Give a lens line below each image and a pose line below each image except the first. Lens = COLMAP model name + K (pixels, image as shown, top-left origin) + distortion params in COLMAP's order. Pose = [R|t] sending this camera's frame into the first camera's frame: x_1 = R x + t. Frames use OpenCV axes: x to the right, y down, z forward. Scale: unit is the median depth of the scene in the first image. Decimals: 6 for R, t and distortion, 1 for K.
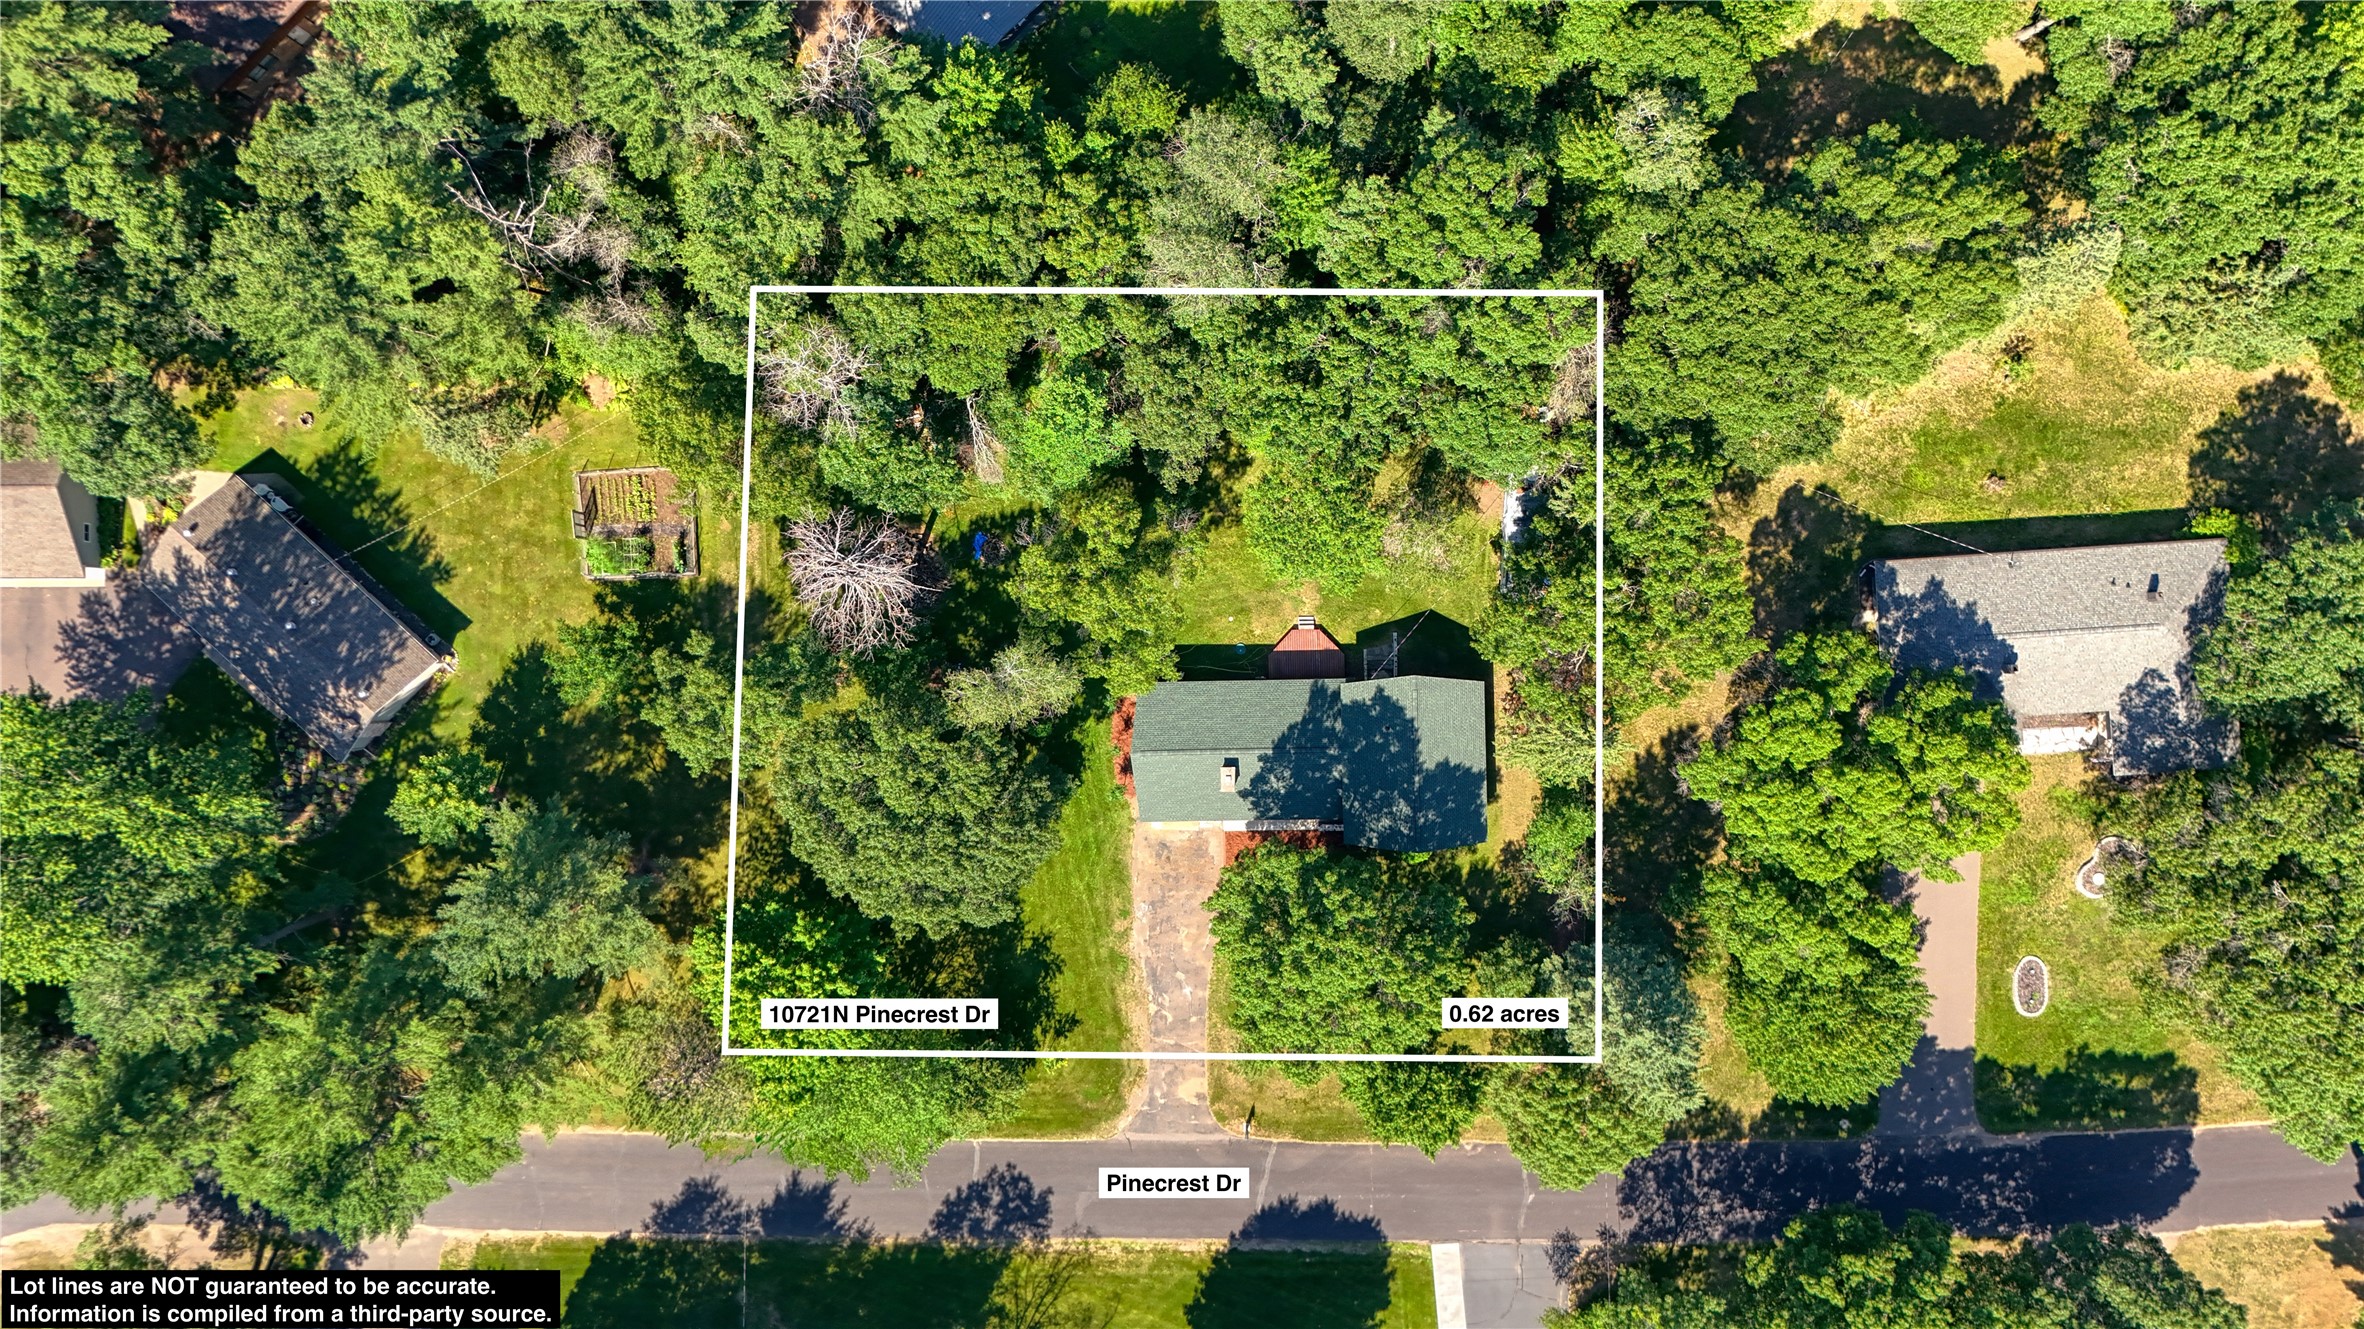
lens RADIAL K [[1724.6, 0, 1184.3], [0, 1724.6, 671.2], [0, 0, 1]] dist [0.155193, -0.251703]
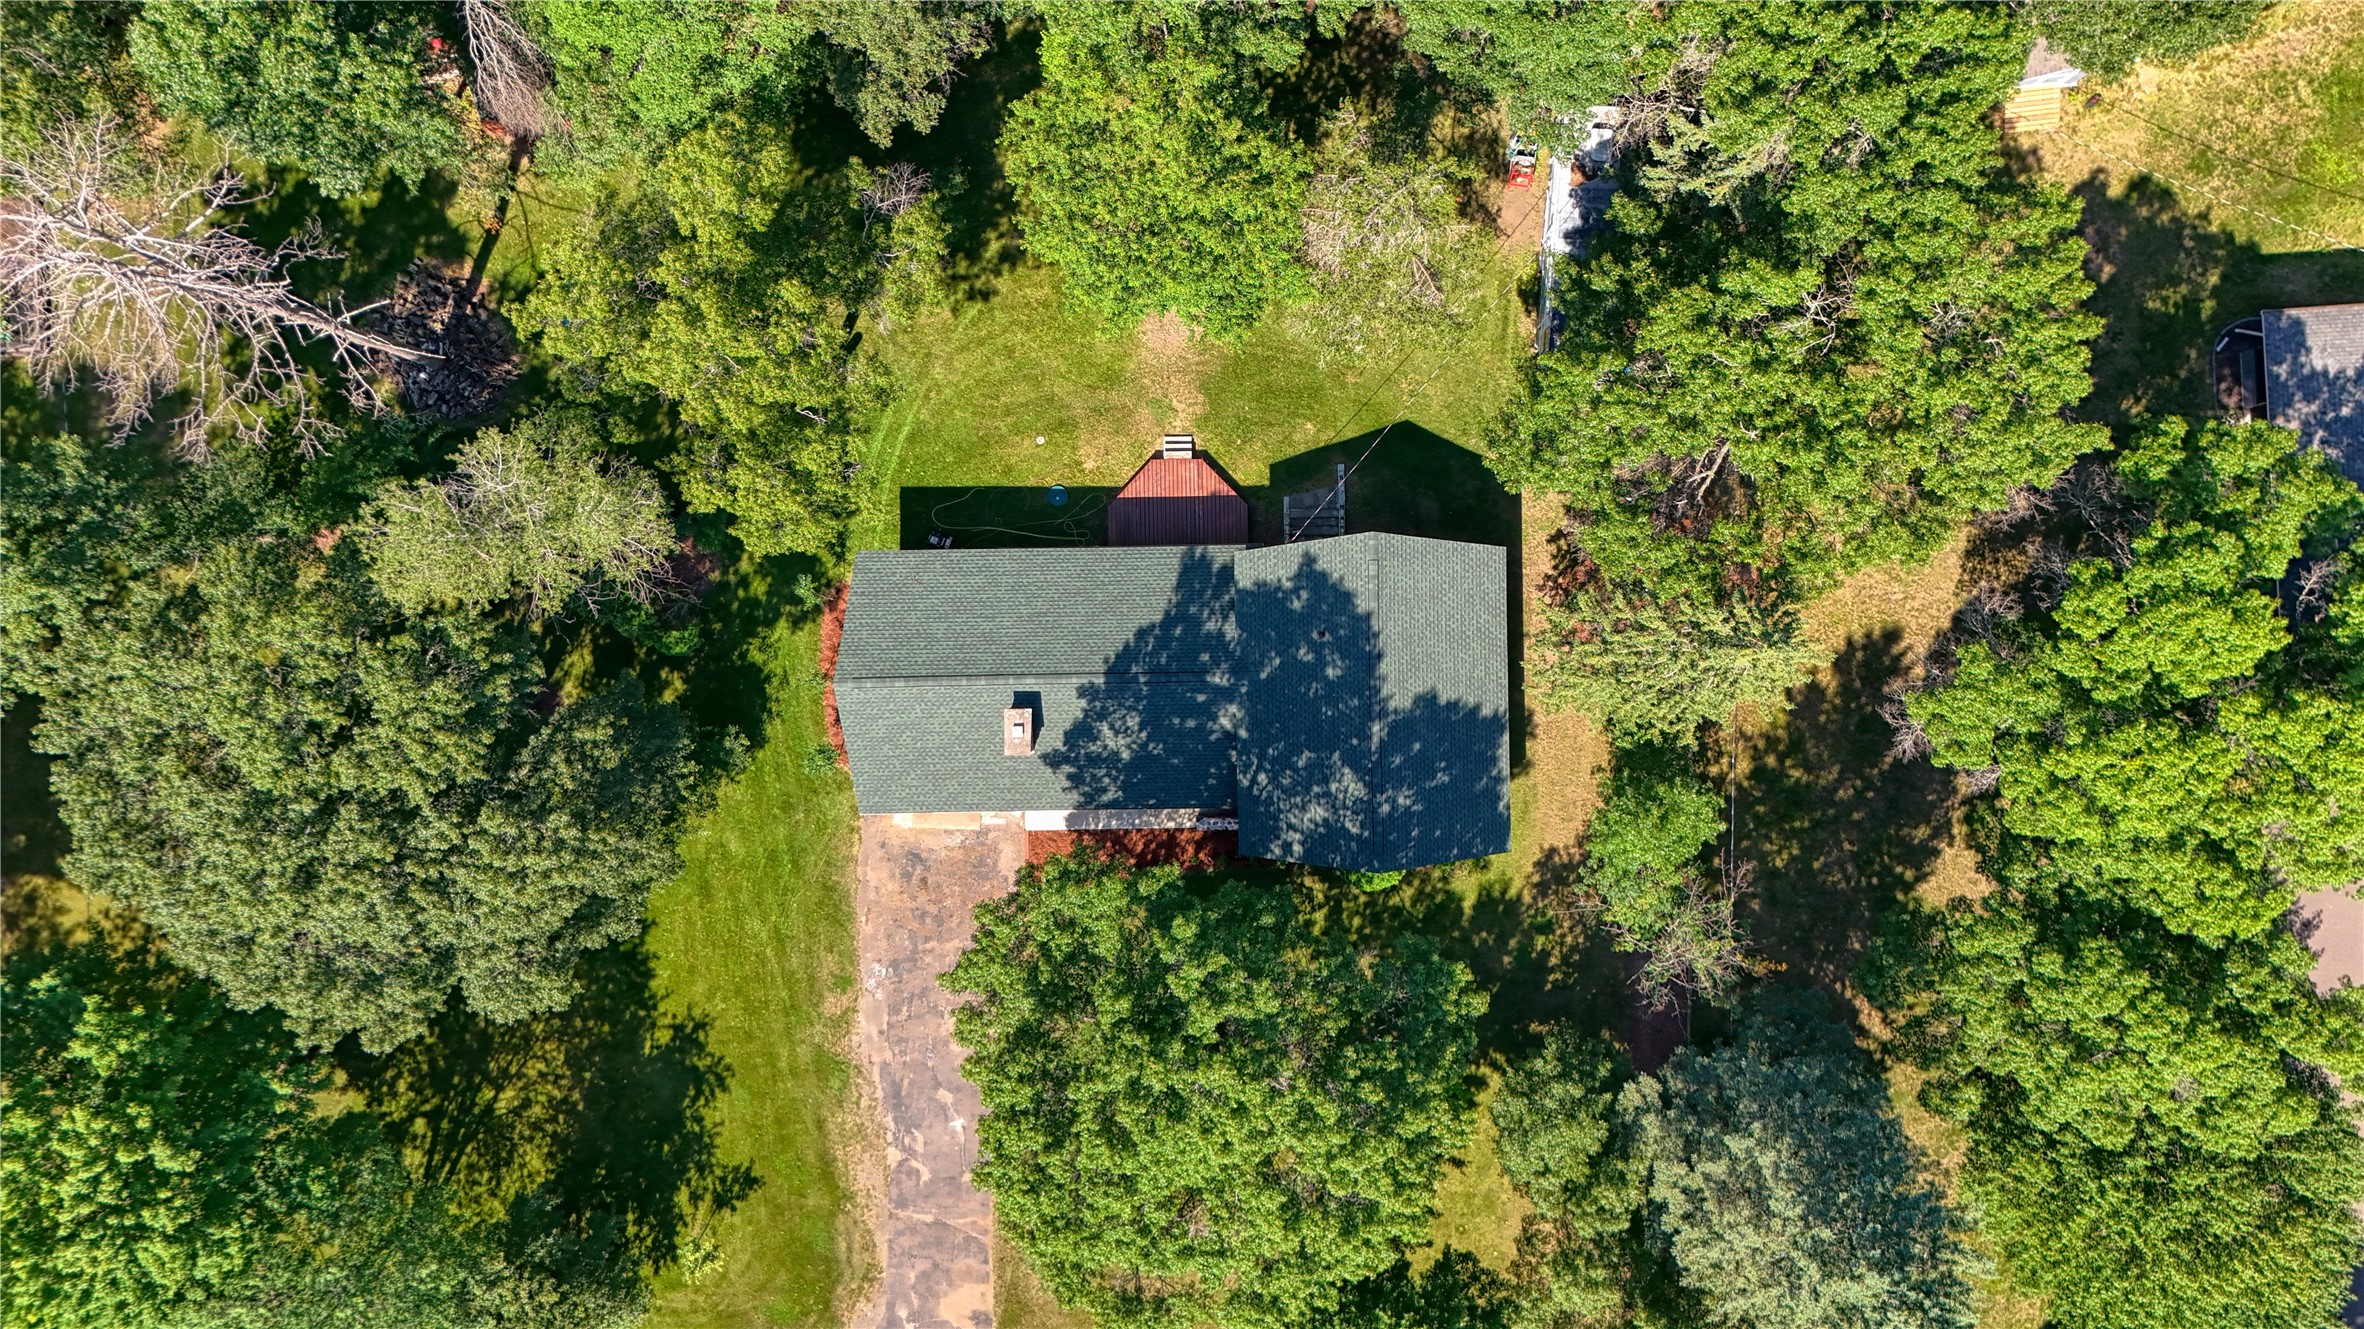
lens RADIAL K [[1724.6, 0, 1184.3], [0, 1724.6, 671.2], [0, 0, 1]] dist [0.155193, -0.251703]
pose [[0.999995, 0.002840, 0.001434, 0.077439], [-0.002841, 0.999996, 0.000630, 0.045429], [-0.001433, -0.000634, 0.999999, 0.489569]]
